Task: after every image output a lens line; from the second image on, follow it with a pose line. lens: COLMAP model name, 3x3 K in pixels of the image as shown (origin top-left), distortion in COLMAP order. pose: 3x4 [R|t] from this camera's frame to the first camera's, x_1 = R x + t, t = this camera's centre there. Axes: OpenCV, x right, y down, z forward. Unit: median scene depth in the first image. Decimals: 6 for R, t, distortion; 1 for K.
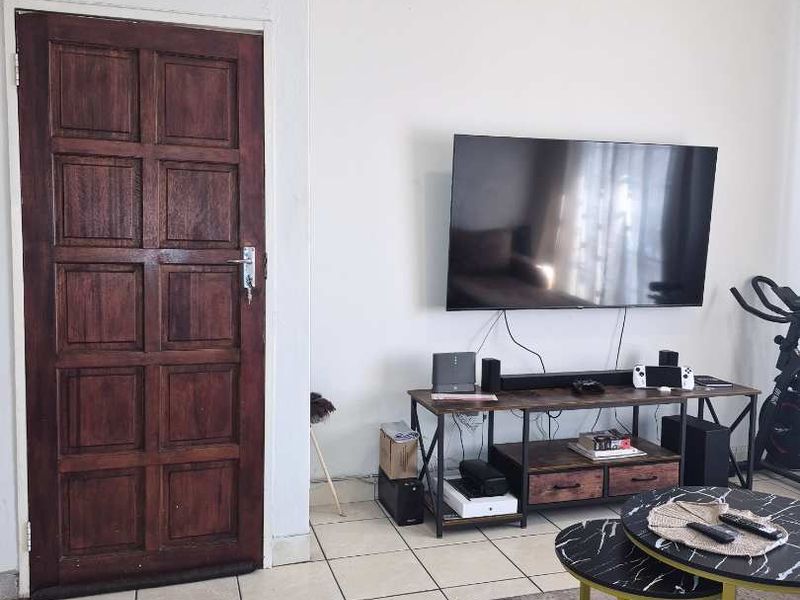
lens RADIAL K [[726.9, 0, 400.0], [0, 726.9, 300.0], [0, 0, 1]] dist [0.034042, -0.029832]
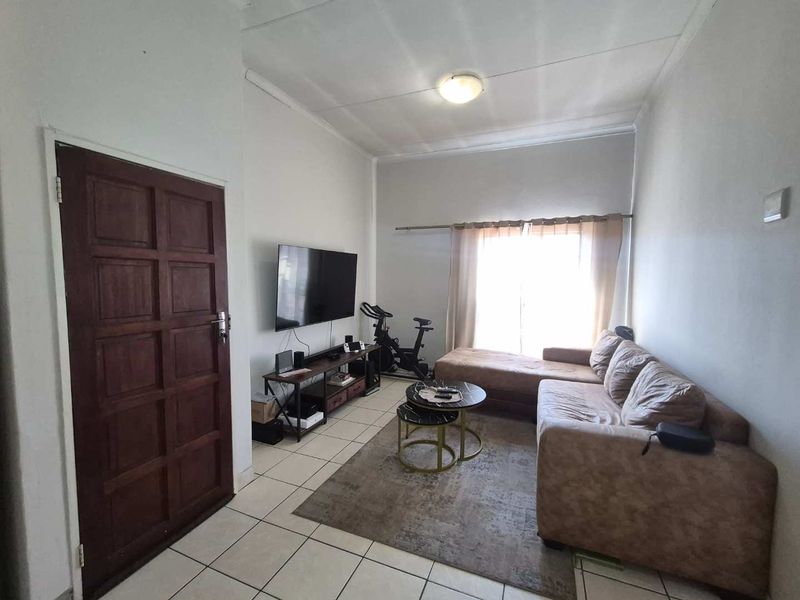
lens RADIAL K [[343.1, 0, 400.0], [0, 343.1, 300.0], [0, 0, 1]] dist [-0.001749, -0.000372]
pose [[0.629441, -0.062669, 0.774517, -0.560178], [0.063098, 0.997573, 0.029438, -0.098355], [-0.774482, 0.030340, 0.631868, 0.172258]]
